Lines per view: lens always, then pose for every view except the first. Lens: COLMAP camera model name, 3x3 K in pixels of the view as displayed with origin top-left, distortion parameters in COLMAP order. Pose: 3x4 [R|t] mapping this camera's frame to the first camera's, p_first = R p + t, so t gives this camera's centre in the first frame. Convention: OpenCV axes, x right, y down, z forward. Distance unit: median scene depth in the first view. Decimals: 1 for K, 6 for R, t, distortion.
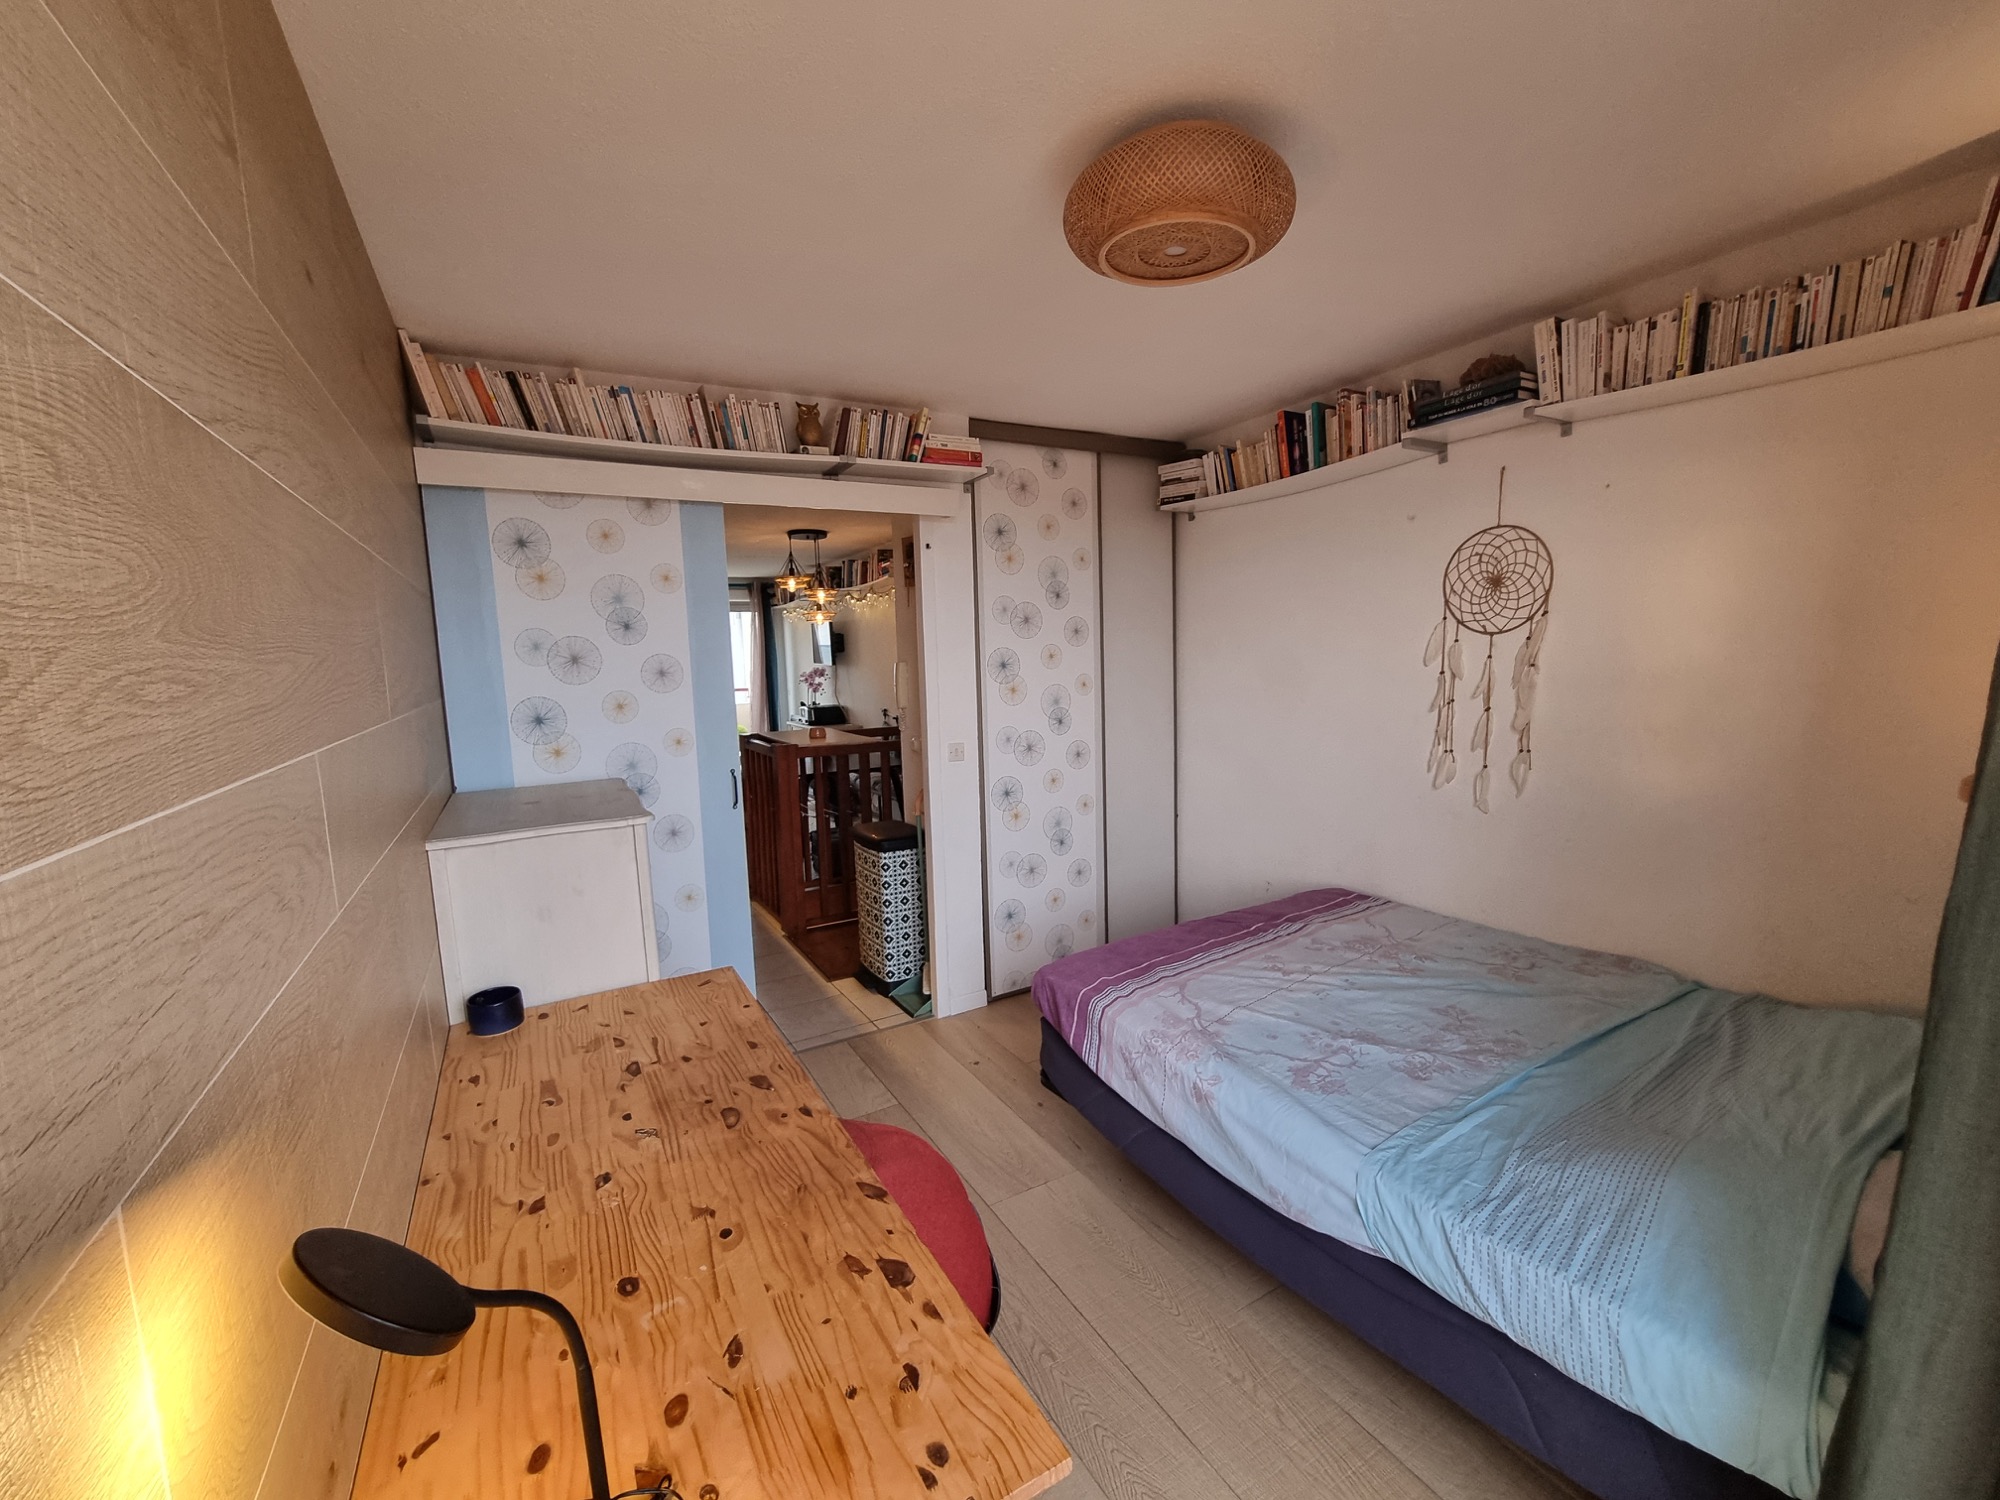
lens RADIAL K [[823.5, 0, 998.6], [0, 823.5, 750.5], [0, 0, 1]] dist [-0.001652, -0.001289]
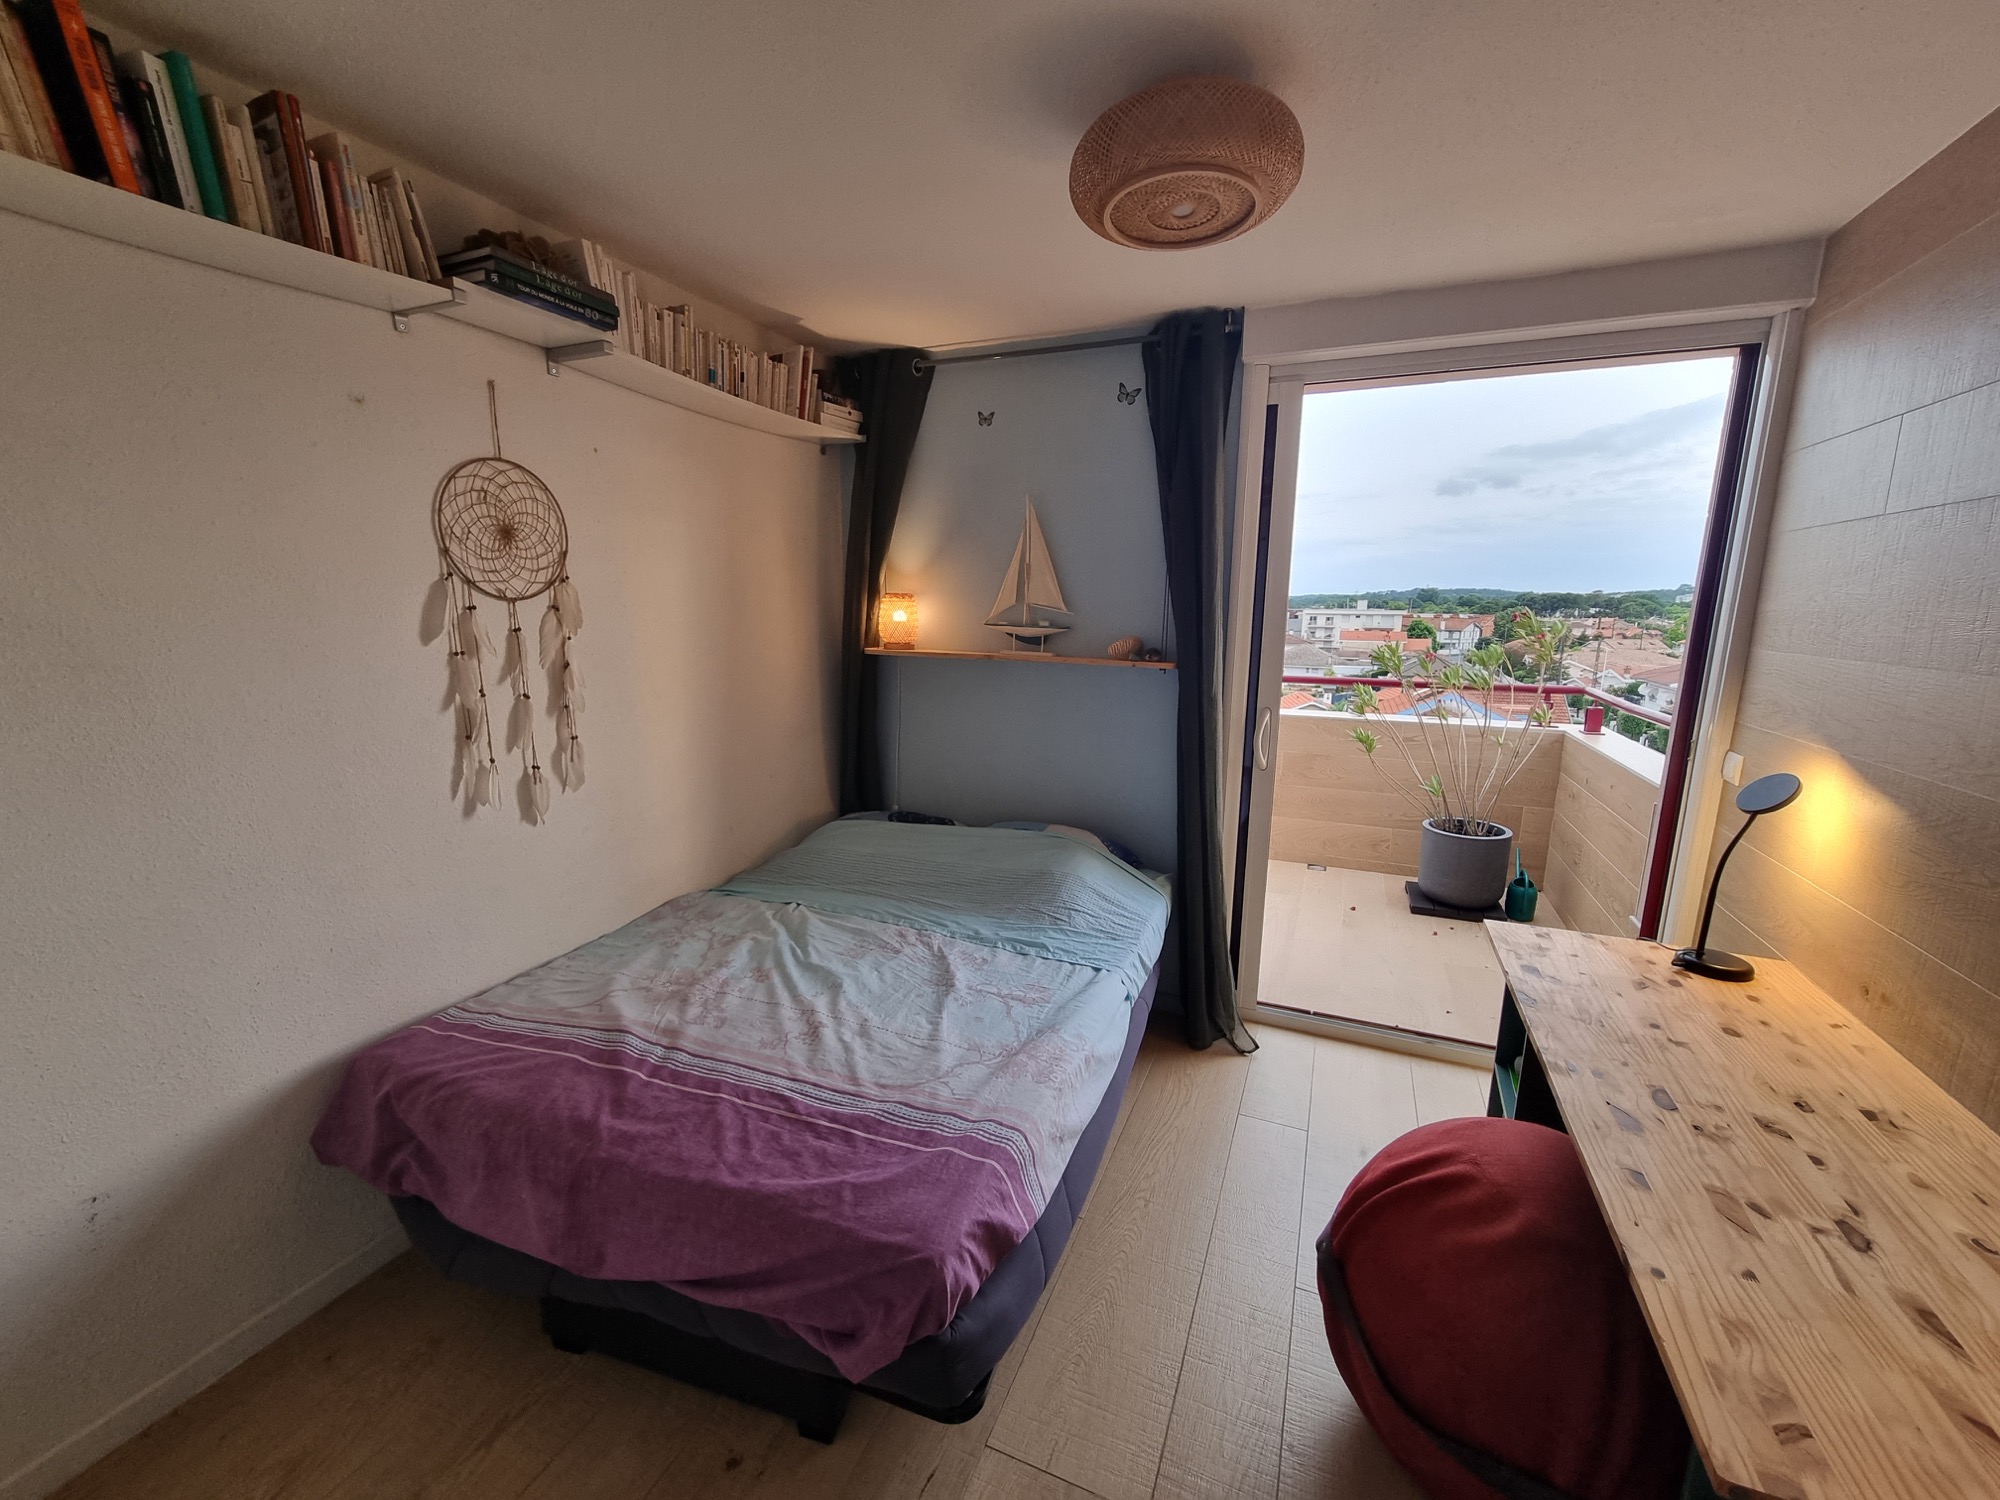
lens RADIAL K [[823.5, 0, 994.8], [0, 823.5, 754.7], [0, 0, 1]] dist [-0.001652, -0.001289]
pose [[-0.596964, -0.121065, 0.793081, -0.314763], [0.109537, 0.966992, 0.230063, -0.133156], [-0.794755, 0.224211, -0.563998, 1.139841]]
